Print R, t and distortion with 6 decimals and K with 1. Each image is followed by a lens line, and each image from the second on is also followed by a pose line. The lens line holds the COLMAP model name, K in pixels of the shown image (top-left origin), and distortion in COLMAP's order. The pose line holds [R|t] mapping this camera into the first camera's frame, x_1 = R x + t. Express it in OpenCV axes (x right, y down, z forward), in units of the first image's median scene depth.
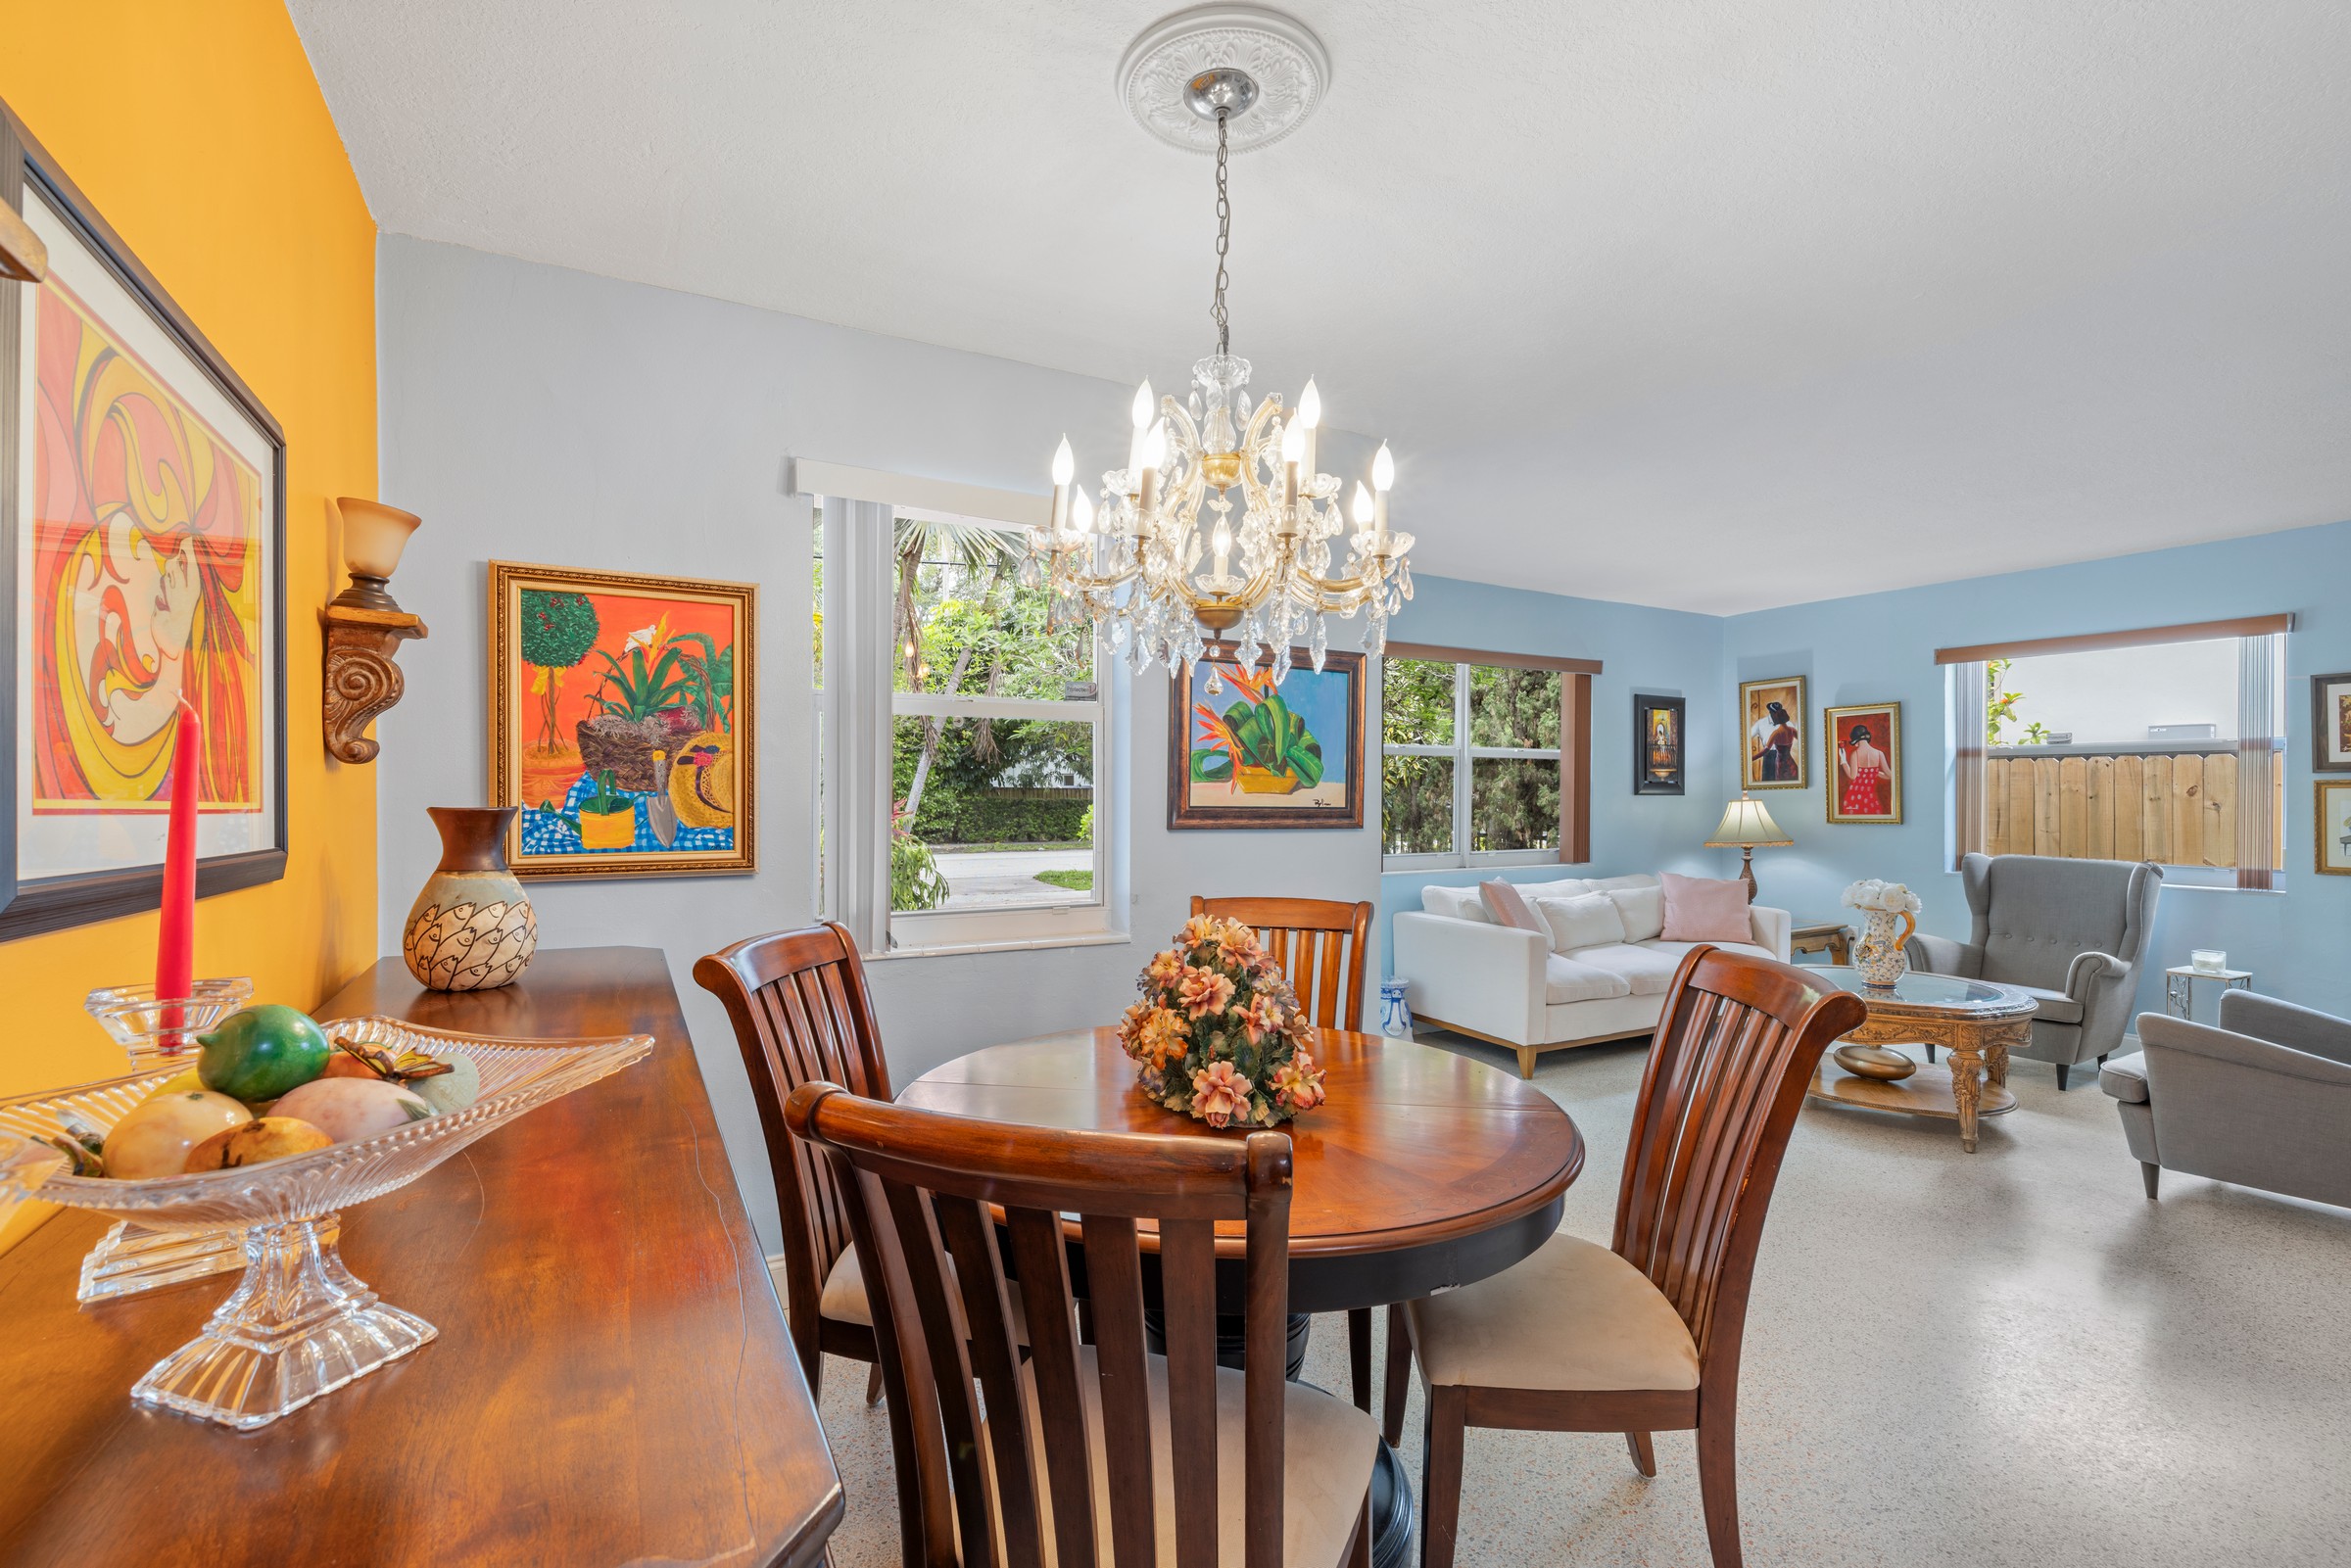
lens RADIAL K [[1026.5, 0, 1149.8], [0, 1026.5, 790.7], [0, 0, 1]] dist [0.000174, -0.000423]
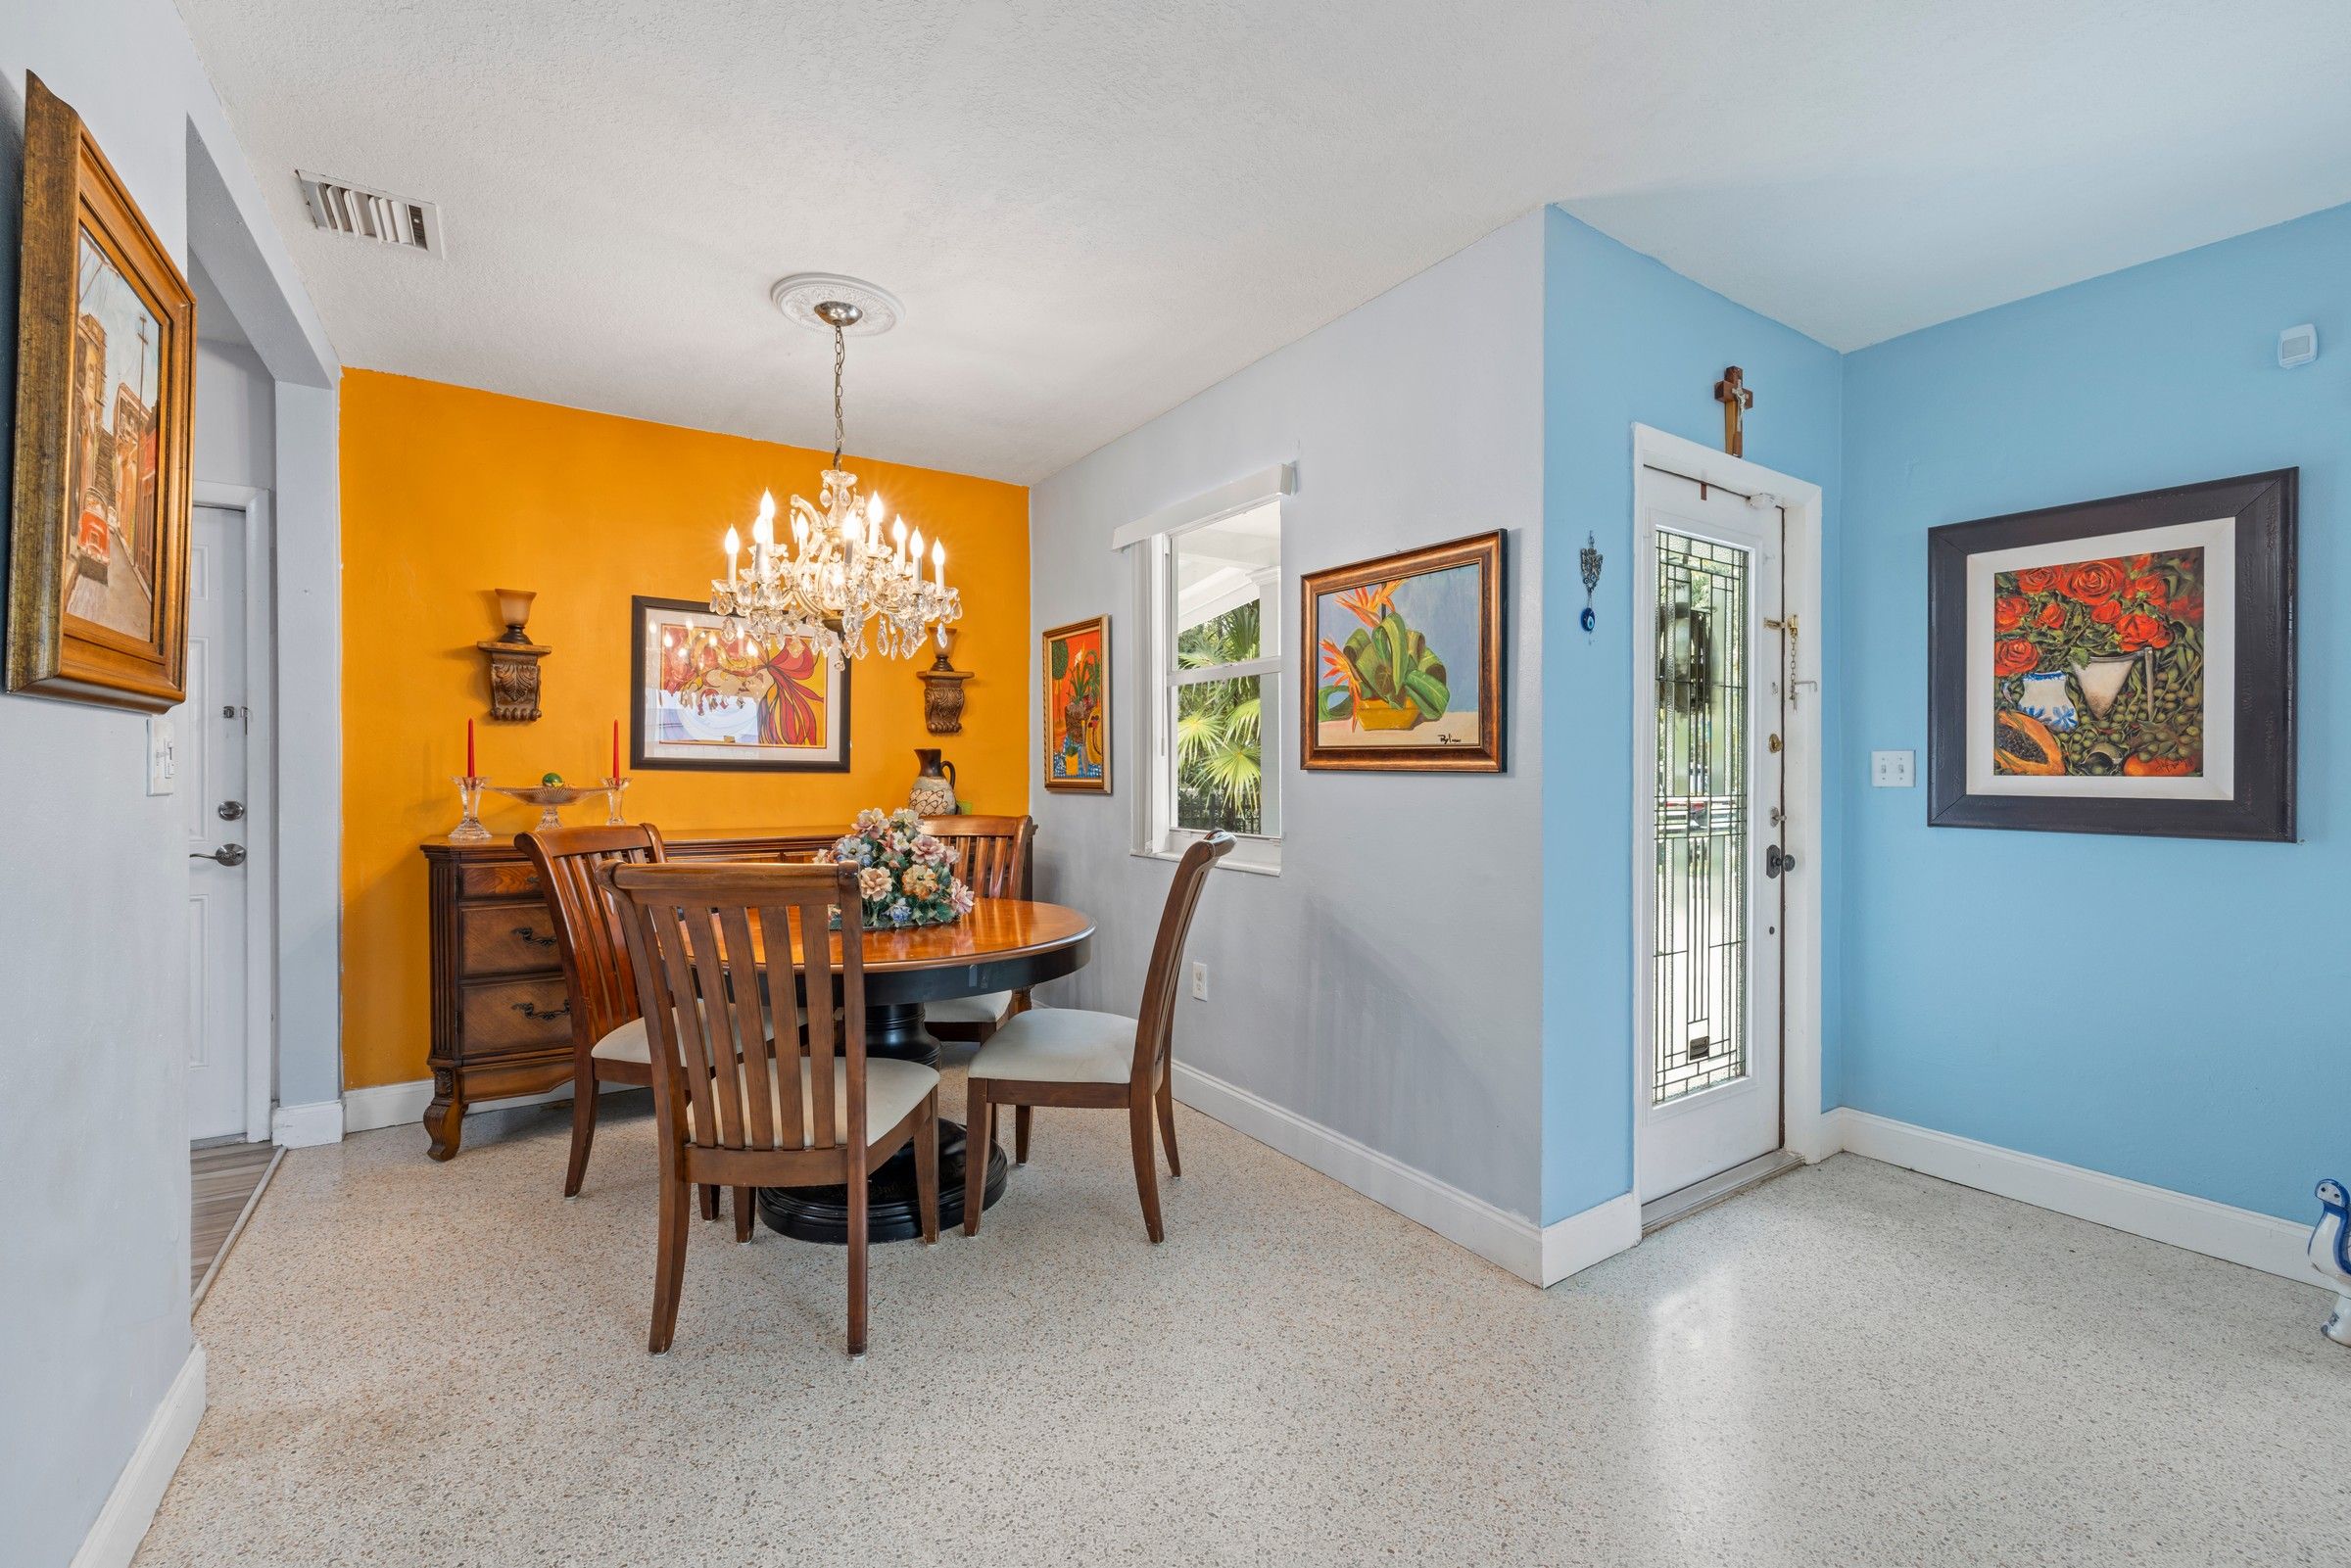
lens RADIAL K [[1002.4, 0, 1164.9], [0, 1002.4, 773.1], [0, 0, 1]] dist [-0.003706, 0.000142]
pose [[0.079358, -0.001840, -0.996844, 0.818670], [-0.001944, 0.999996, -0.002001, 0.035796], [0.996844, 0.002096, 0.079354, 0.657789]]
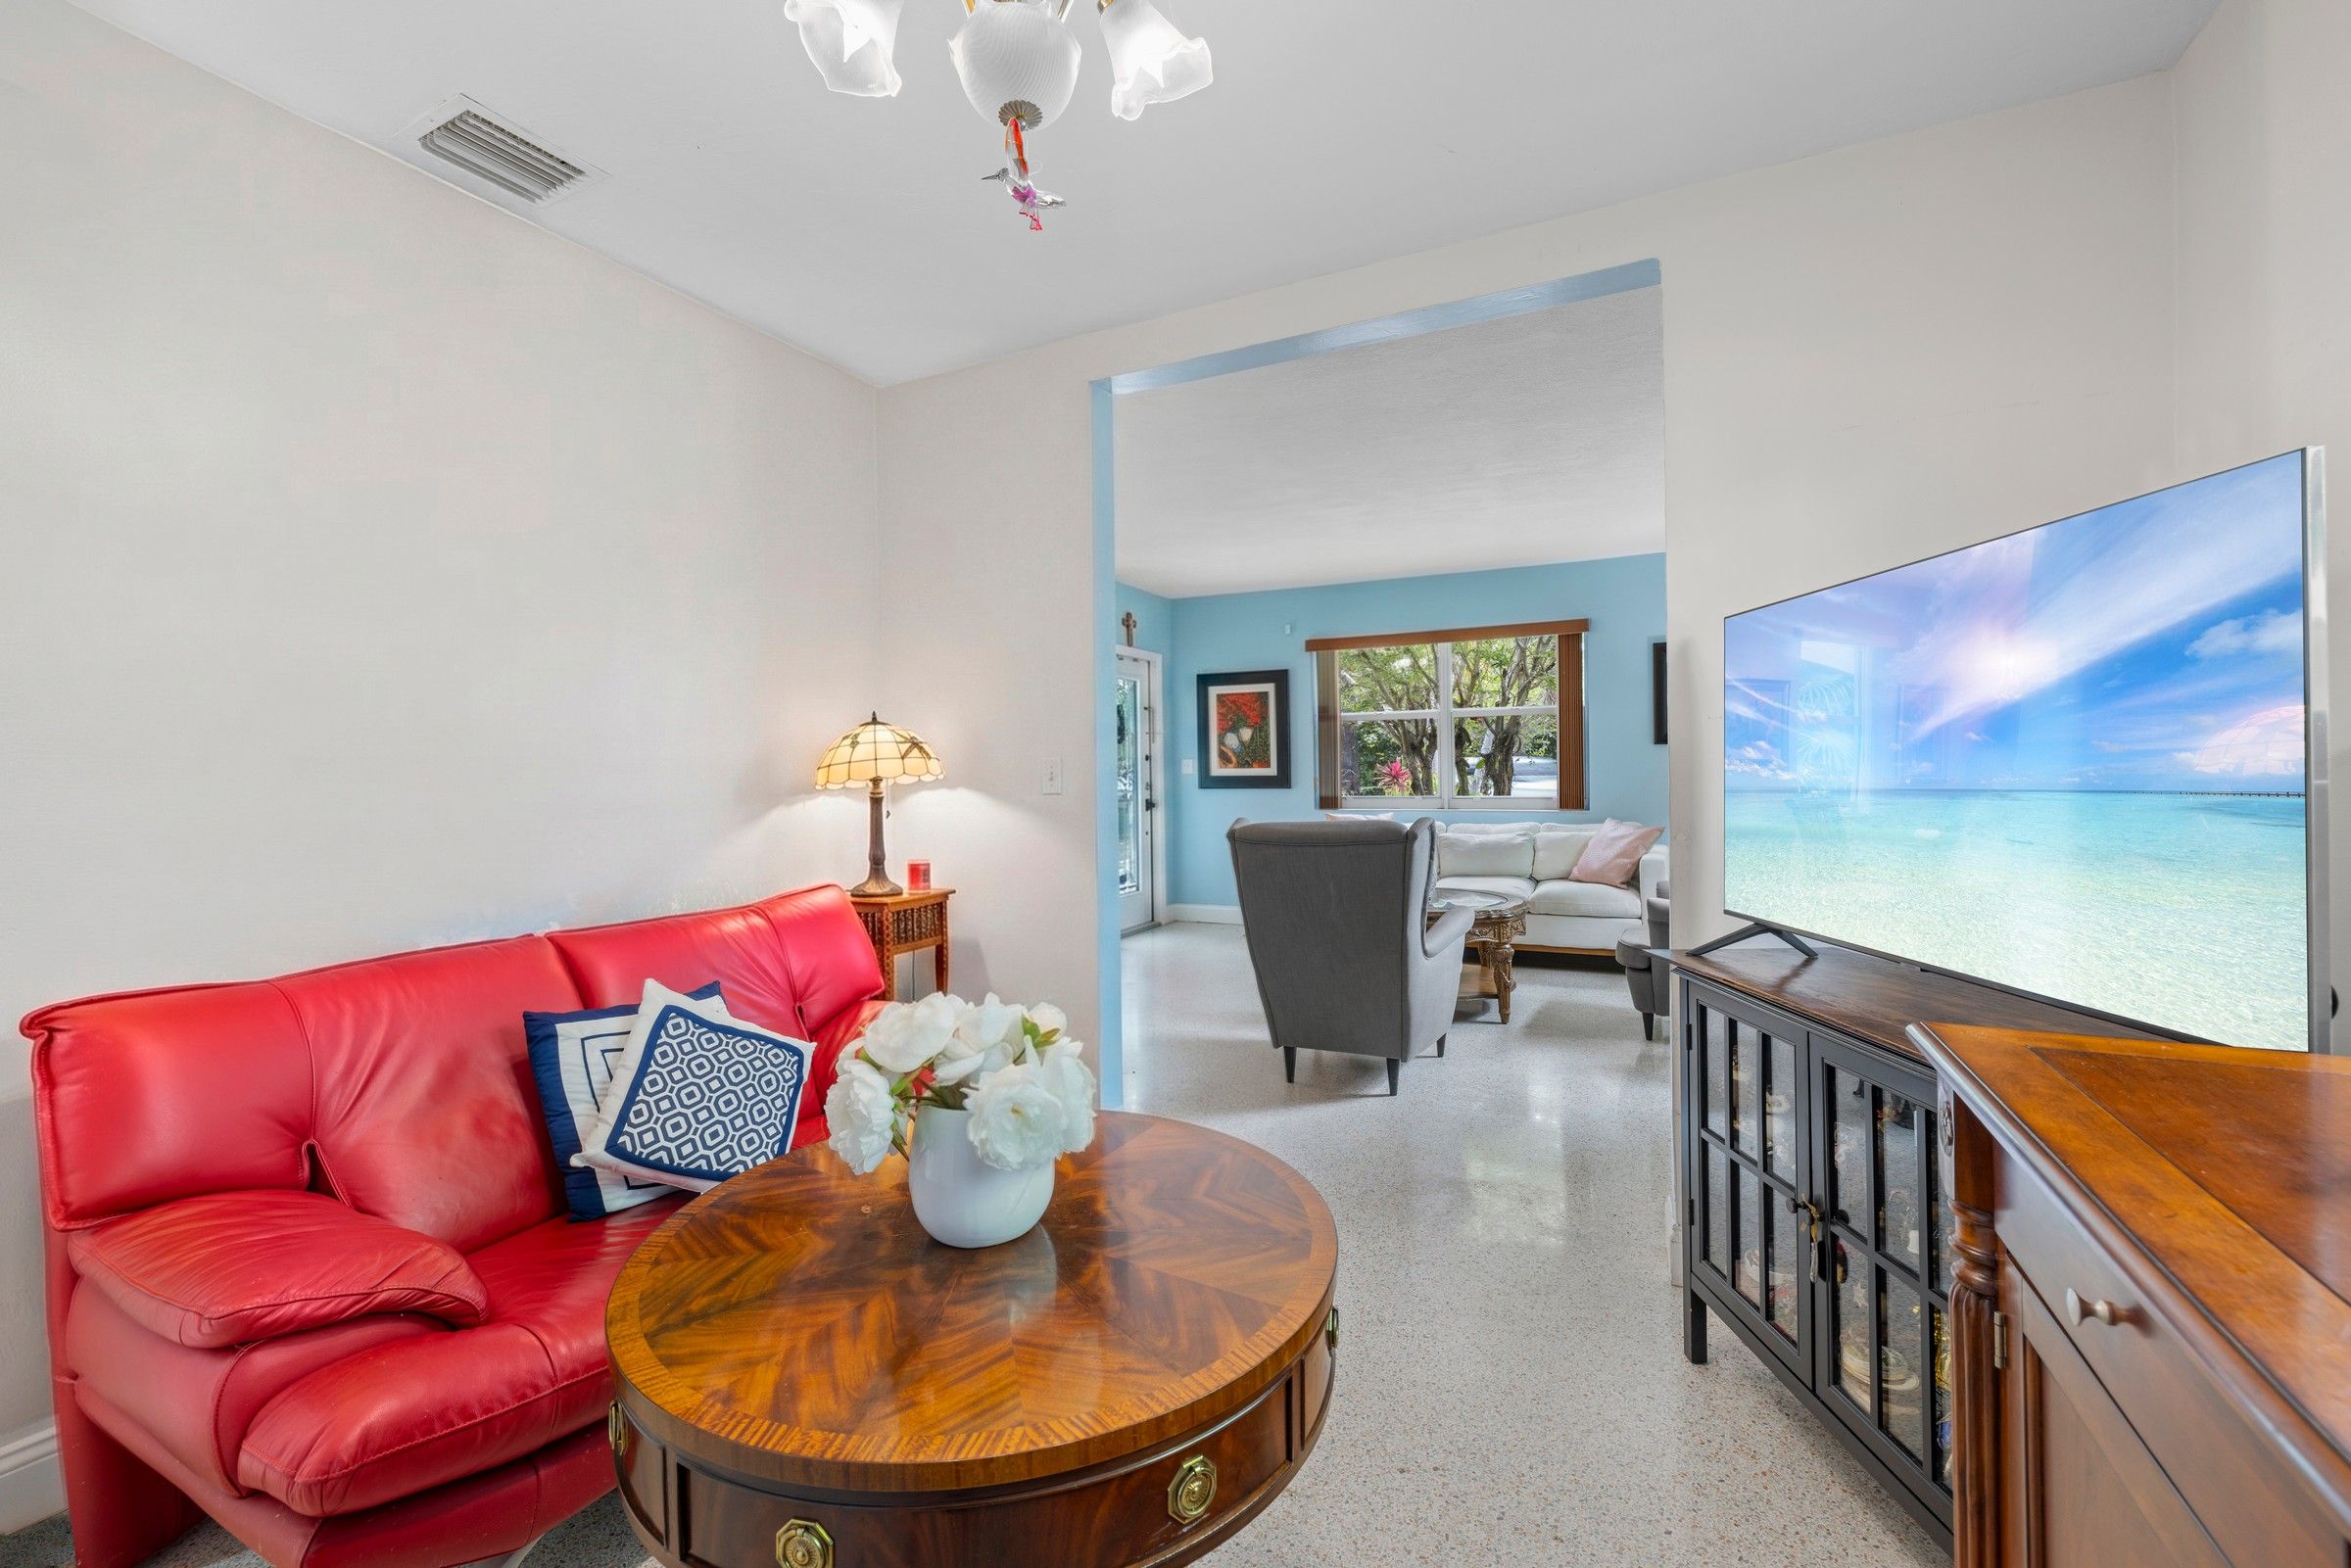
lens RADIAL K [[983.3, 0, 1169.3], [0, 983.3, 773.2], [0, 0, 1]] dist [-0.001397, -0.000062]
pose [[0.564228, -0.007398, -0.825586, 1.718802], [0.018396, 0.999824, 0.003612, 0.035145], [0.825414, -0.017225, 0.564264, 0.124735]]
